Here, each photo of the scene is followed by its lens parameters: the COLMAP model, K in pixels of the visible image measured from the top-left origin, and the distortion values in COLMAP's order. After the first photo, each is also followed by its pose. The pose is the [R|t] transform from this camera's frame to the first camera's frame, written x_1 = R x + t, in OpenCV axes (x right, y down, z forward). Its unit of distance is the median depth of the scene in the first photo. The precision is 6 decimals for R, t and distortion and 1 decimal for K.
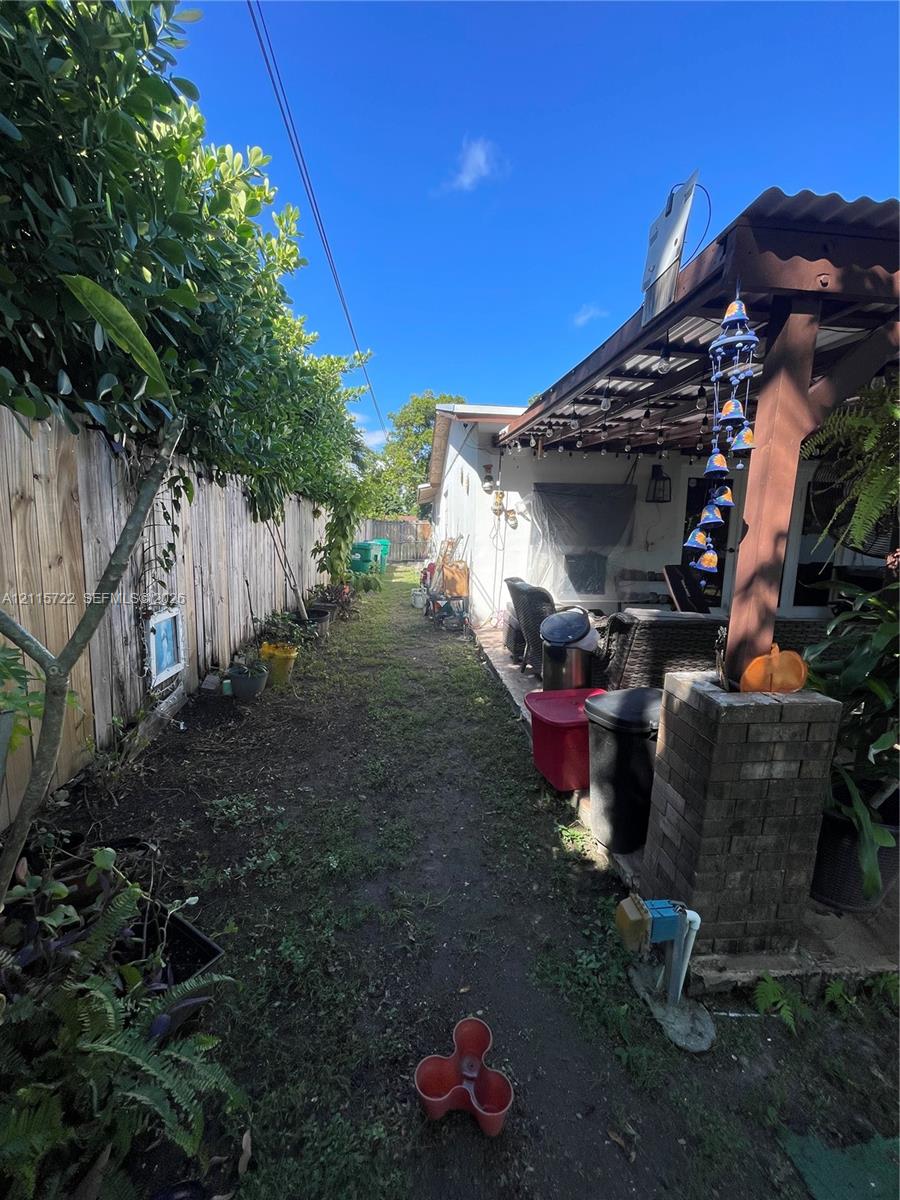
lens RADIAL K [[482.9, 0, 448.0], [0, 482.9, 597.4], [0, 0, 1]] dist [-0.000353, -0.000943]
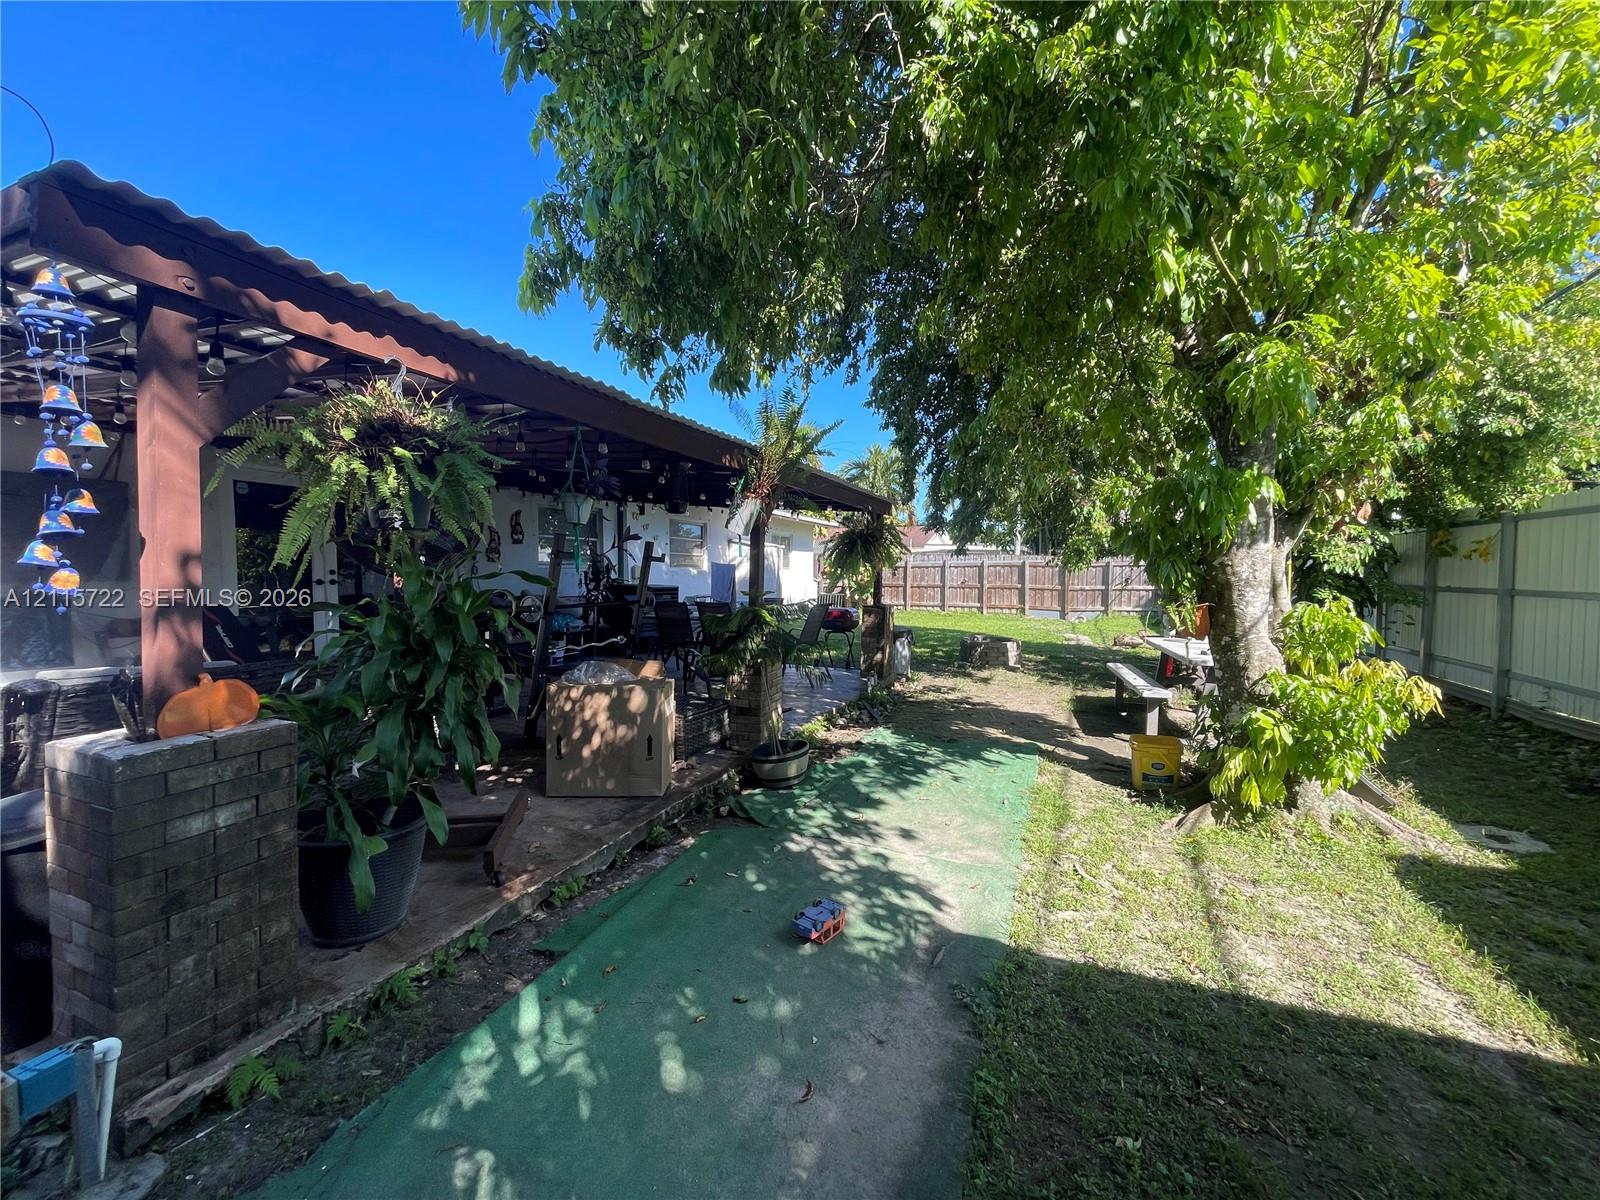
lens RADIAL K [[643.8, 0, 798.8], [0, 643.8, 595.9], [0, 0, 1]] dist [-0.000353, -0.000943]
pose [[0.451936, -0.059333, 0.890075, 0.138243], [0.131418, 0.991327, -0.000645, 0.098936], [-0.882317, 0.117263, 0.455813, -0.493196]]
